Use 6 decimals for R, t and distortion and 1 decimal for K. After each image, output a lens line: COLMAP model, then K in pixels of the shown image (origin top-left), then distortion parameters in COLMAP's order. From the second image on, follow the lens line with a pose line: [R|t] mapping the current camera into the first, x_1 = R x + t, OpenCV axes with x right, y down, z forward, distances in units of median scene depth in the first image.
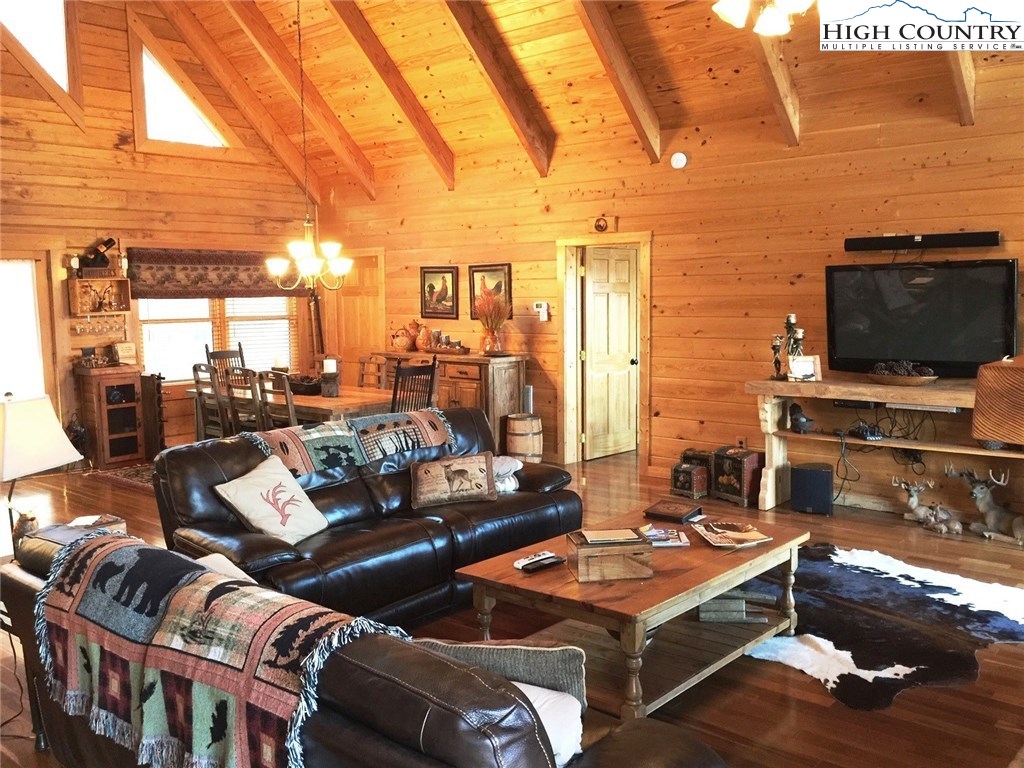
lens RADIAL K [[934.3, 0, 515.8], [0, 934.3, 378.9], [0, 0, 1]] dist [0.060195, 0.000000]
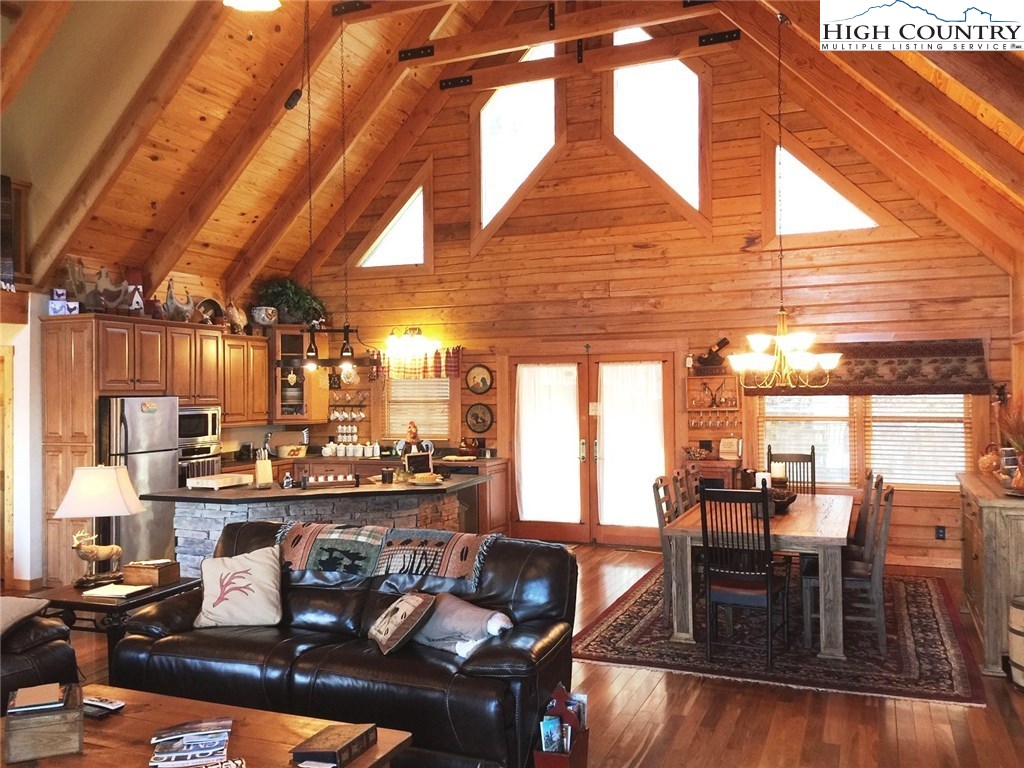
lens RADIAL K [[876.5, 0, 512.5], [0, 876.5, 377.3], [0, 0, 1]] dist [0.071721, -0.098298]
pose [[0.319595, -0.002760, -0.947550, 0.393277], [-0.086103, 0.995774, -0.031942, -0.050758], [0.943634, 0.091795, 0.318006, 0.446562]]
